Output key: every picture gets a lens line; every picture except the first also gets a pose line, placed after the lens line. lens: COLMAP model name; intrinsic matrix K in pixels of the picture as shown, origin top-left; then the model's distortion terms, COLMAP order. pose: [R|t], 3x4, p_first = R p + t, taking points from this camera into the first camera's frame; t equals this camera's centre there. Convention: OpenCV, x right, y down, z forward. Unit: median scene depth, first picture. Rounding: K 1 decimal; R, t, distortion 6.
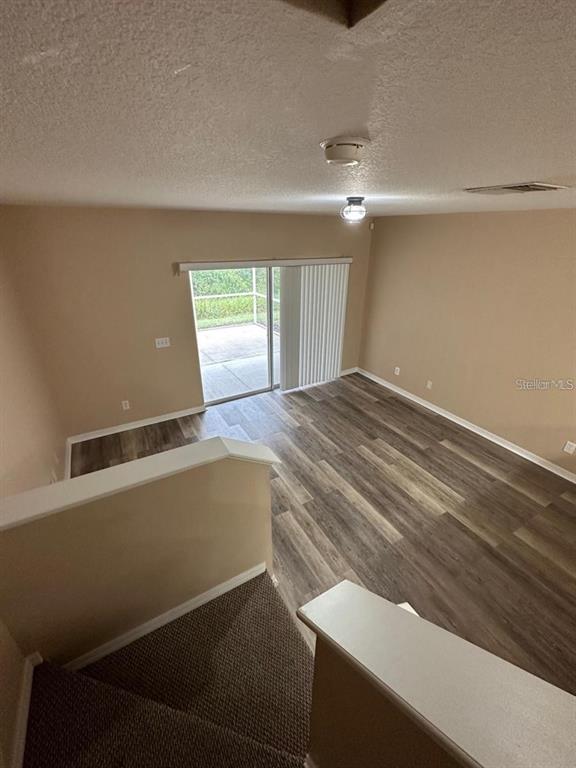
lens RADIAL K [[323.6, 0, 287.7], [0, 323.6, 382.3], [0, 0, 1]] dist [-0.004695, 0.001281]
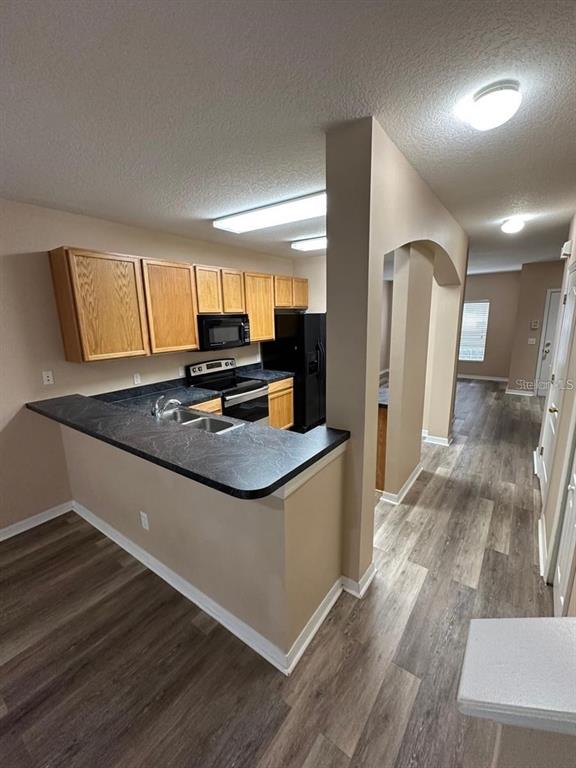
lens RADIAL K [[323.6, 0, 287.4], [0, 323.6, 384.9], [0, 0, 1]] dist [-0.004695, 0.001281]
pose [[-0.409388, -0.188536, 0.892668, 0.082596], [0.399961, 0.842303, 0.361326, 0.052164], [-0.820020, 0.504955, -0.269422, 0.531546]]
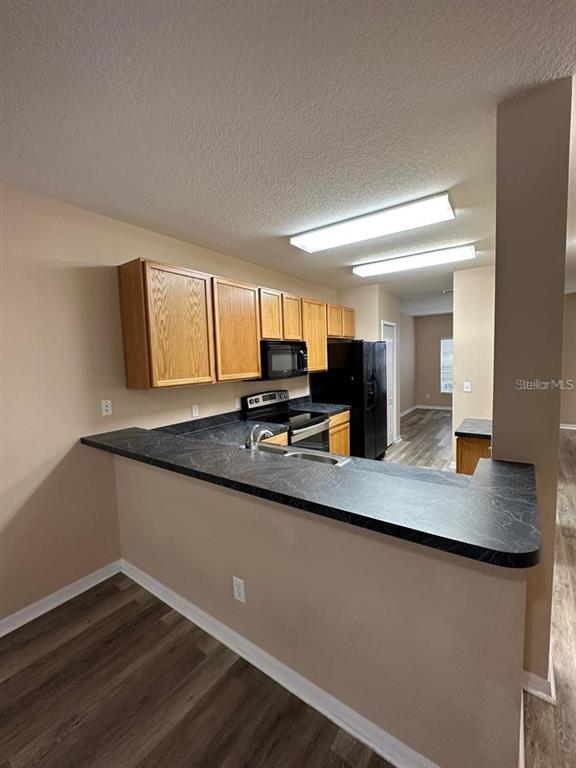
lens RADIAL K [[323.6, 0, 290.0], [0, 323.6, 383.6], [0, 0, 1]] dist [-0.004695, 0.001281]
pose [[-0.410795, -0.065261, 0.909389, 0.323108], [0.409725, 0.877828, 0.248079, 0.028587], [-0.814477, 0.474509, -0.333868, 0.728197]]
